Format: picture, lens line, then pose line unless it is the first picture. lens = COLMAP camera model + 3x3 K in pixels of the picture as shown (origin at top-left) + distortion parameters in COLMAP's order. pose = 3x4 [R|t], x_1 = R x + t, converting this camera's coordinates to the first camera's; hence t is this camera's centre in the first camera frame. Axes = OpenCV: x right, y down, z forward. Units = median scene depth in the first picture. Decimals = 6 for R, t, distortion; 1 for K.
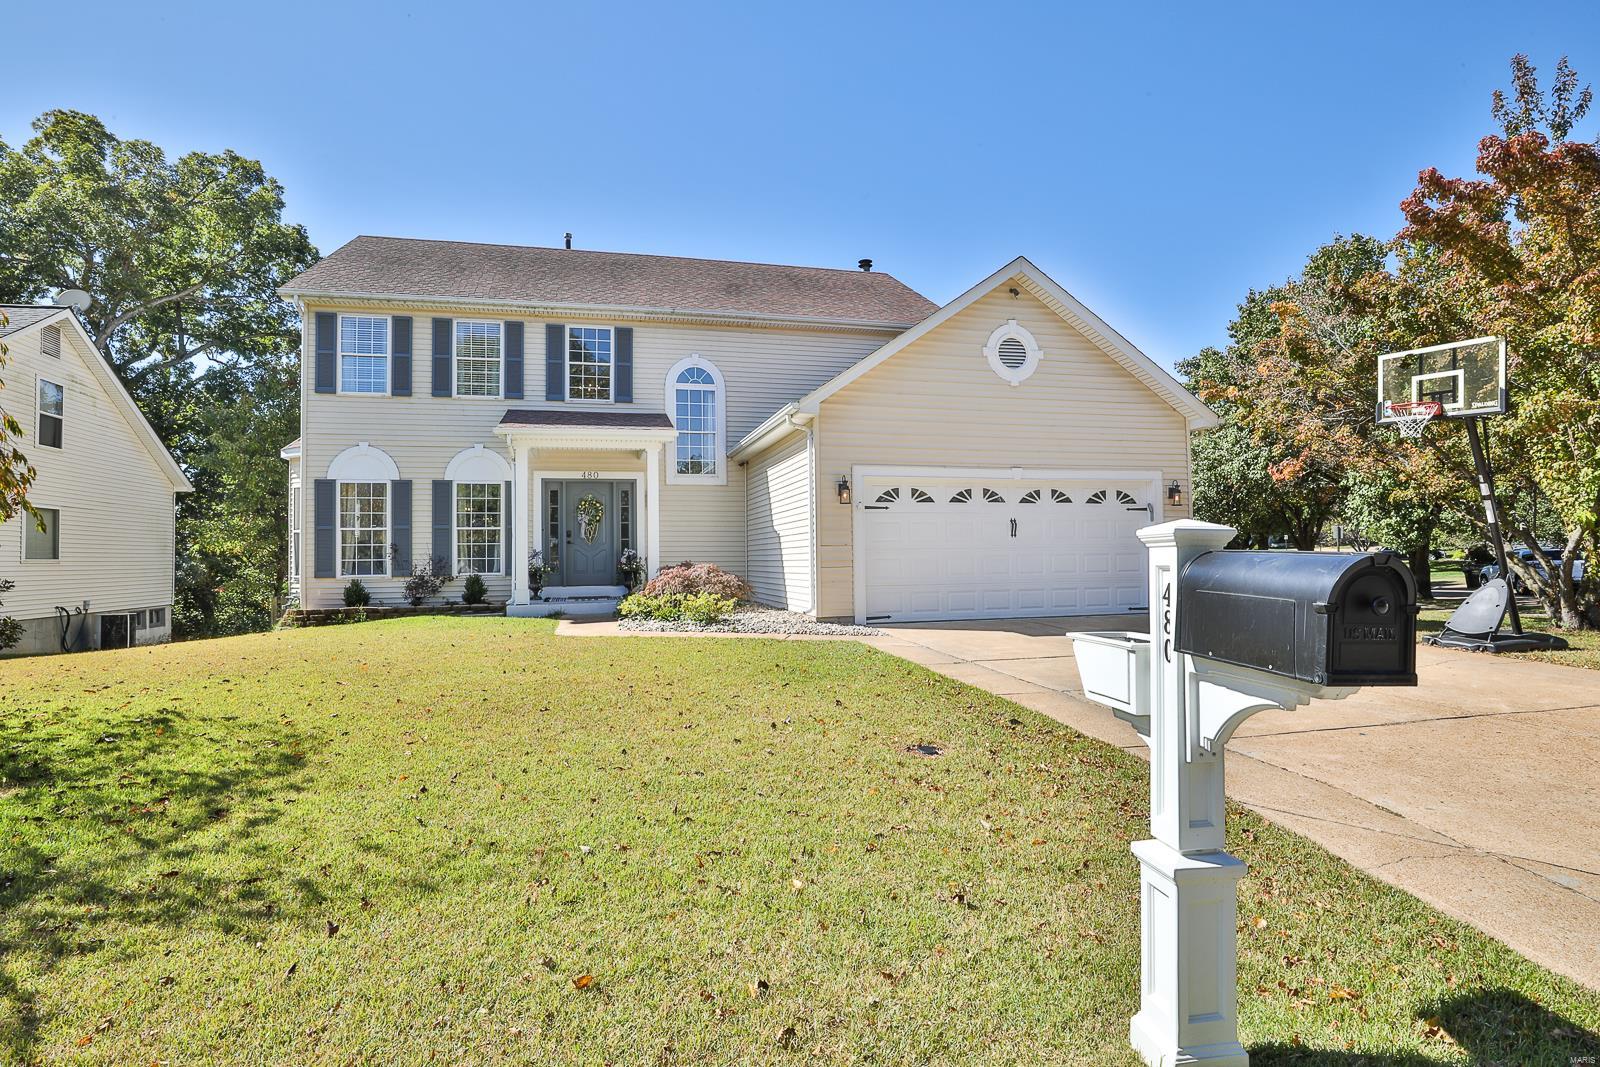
lens RADIAL K [[825.5, 0, 805.9], [0, 825.5, 528.3], [0, 0, 1]] dist [-0.024903, -0.000610]
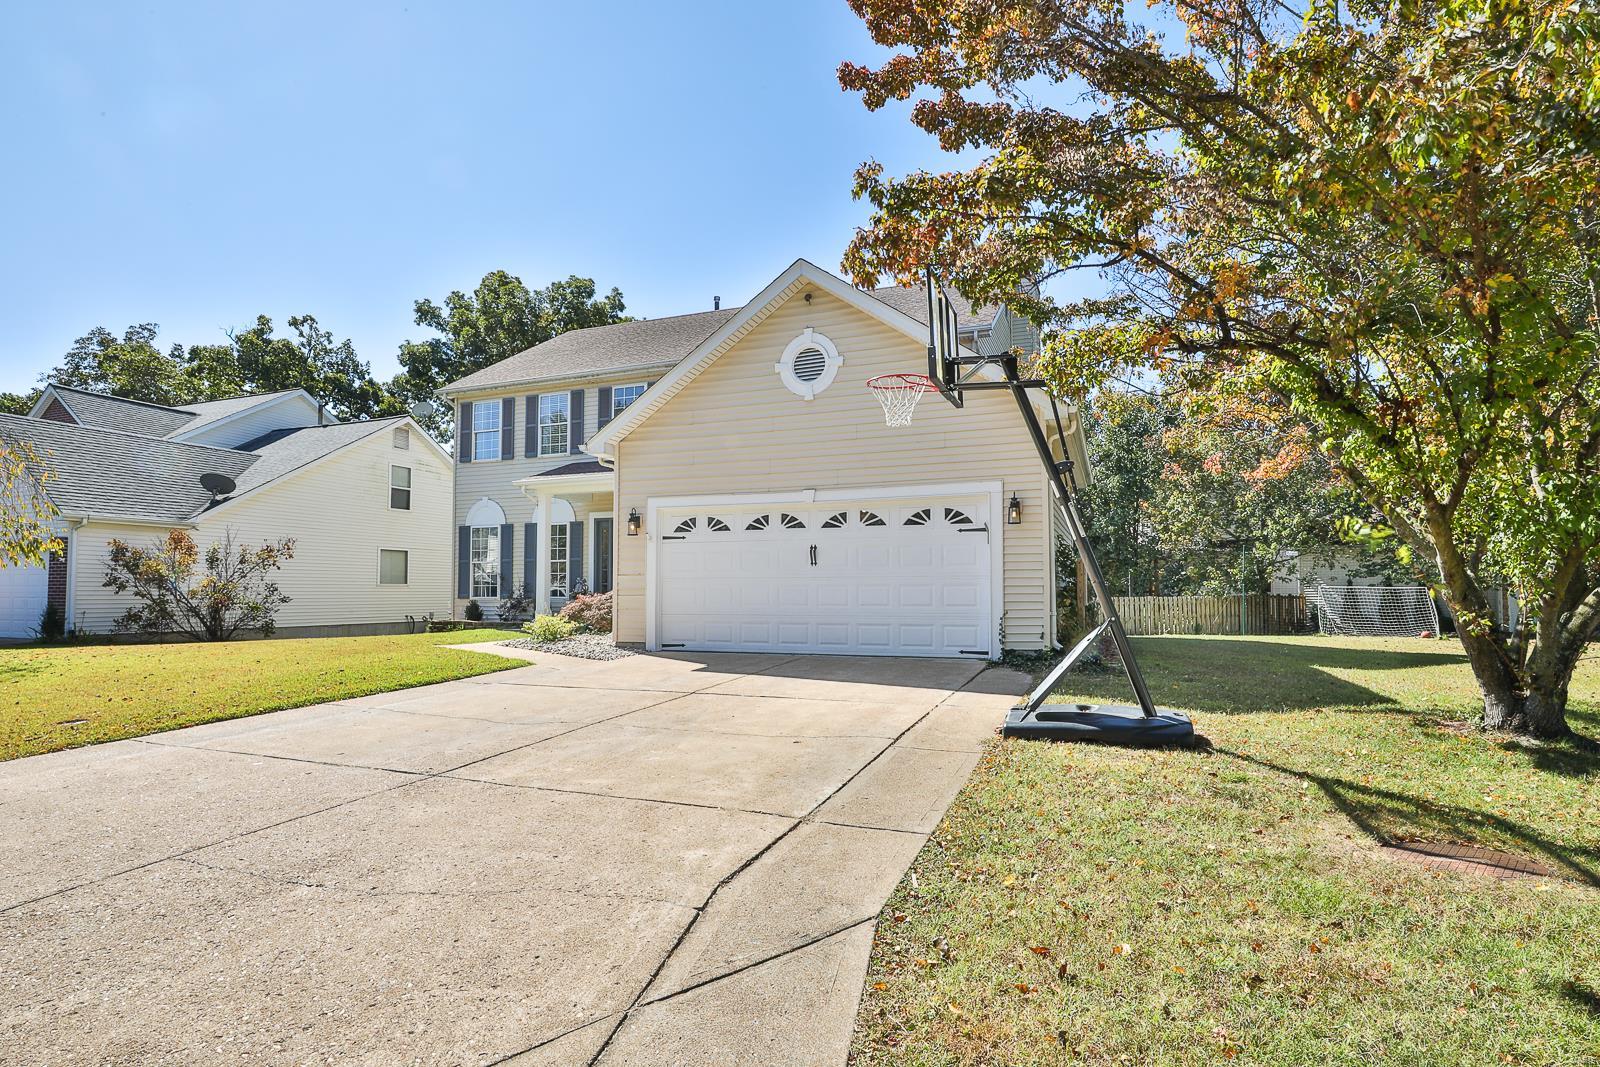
lens RADIAL K [[825.5, 0, 805.9], [0, 825.5, 537.6], [0, 0, 1]] dist [-0.024903, -0.000610]
pose [[0.816465, -0.027997, -0.576715, 0.746370], [0.019450, 0.999590, -0.020991, -0.001168], [0.577067, 0.005921, 0.816675, 0.241257]]
